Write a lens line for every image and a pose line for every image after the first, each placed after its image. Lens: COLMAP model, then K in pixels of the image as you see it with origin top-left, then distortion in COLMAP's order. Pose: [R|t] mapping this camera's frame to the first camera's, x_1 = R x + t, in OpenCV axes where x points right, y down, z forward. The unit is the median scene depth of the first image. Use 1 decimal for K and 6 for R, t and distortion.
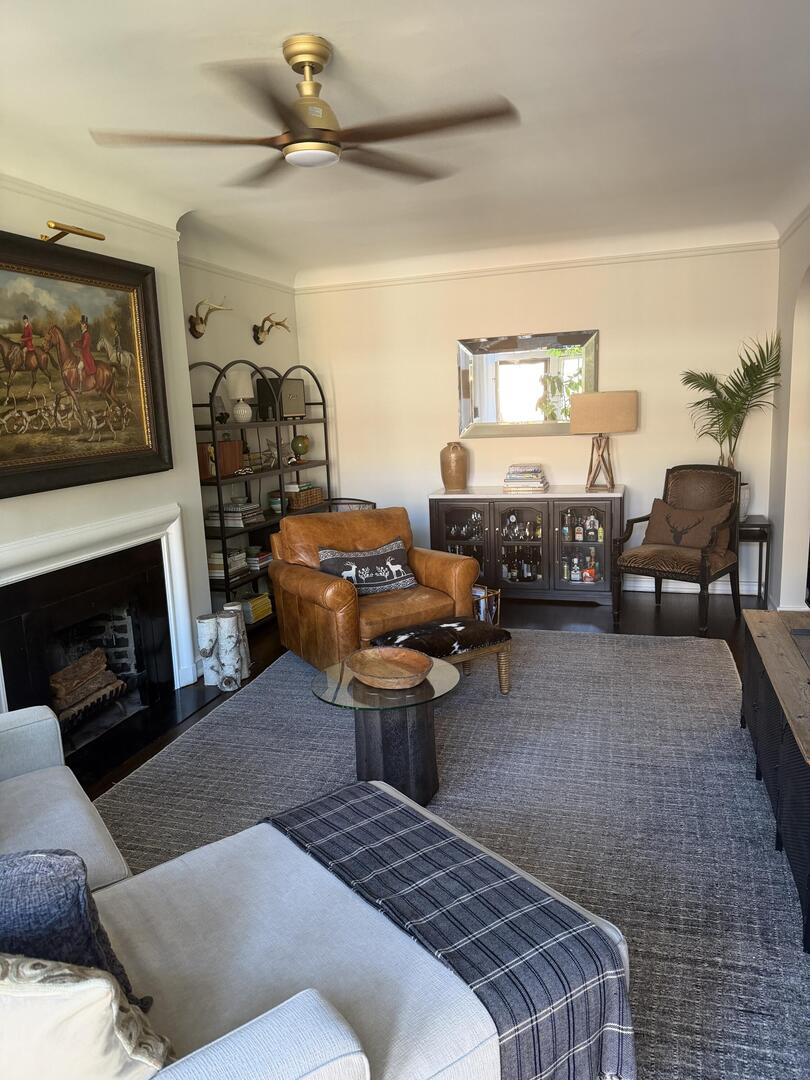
lens RADIAL K [[764.5, 0, 407.2], [0, 764.5, 546.5], [0, 0, 1]] dist [0.003093, 0.002802]
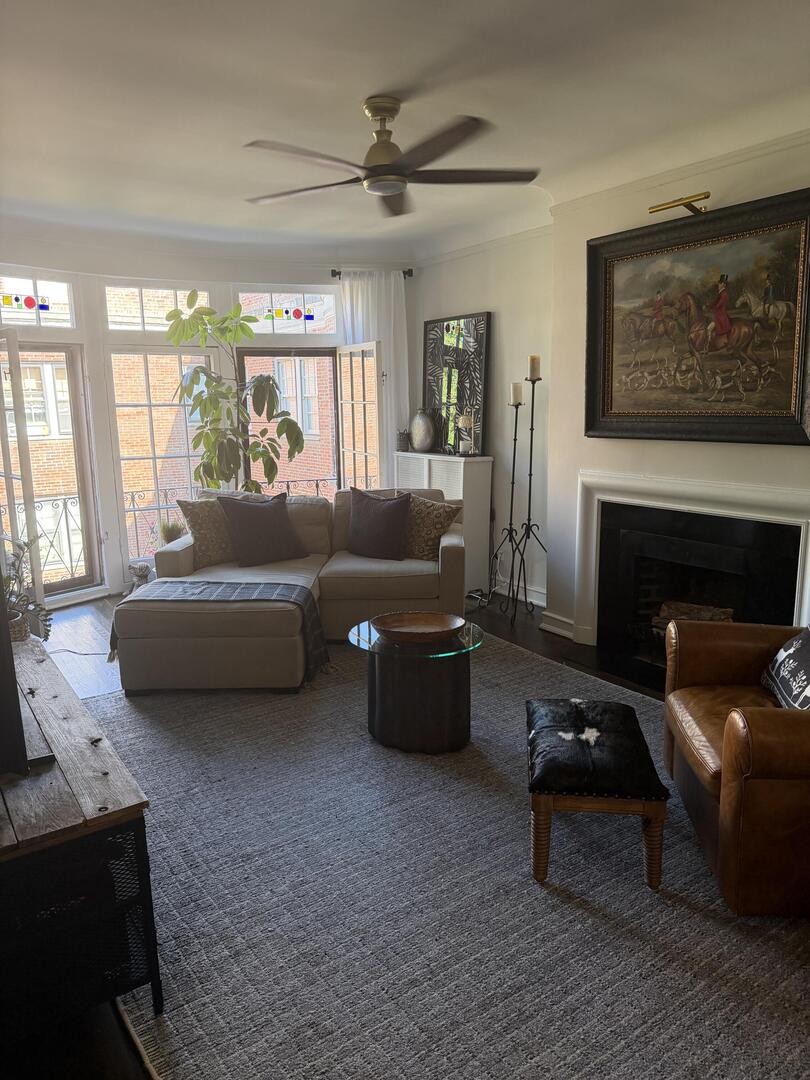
lens RADIAL K [[764.5, 0, 406.7], [0, 764.5, 533.3], [0, 0, 1]] dist [0.003093, 0.002802]
pose [[-0.599202, 0.209627, -0.772666, 0.678347], [-0.093161, 0.940298, 0.327353, -0.278089], [0.795159, 0.268133, -0.543900, 1.330368]]
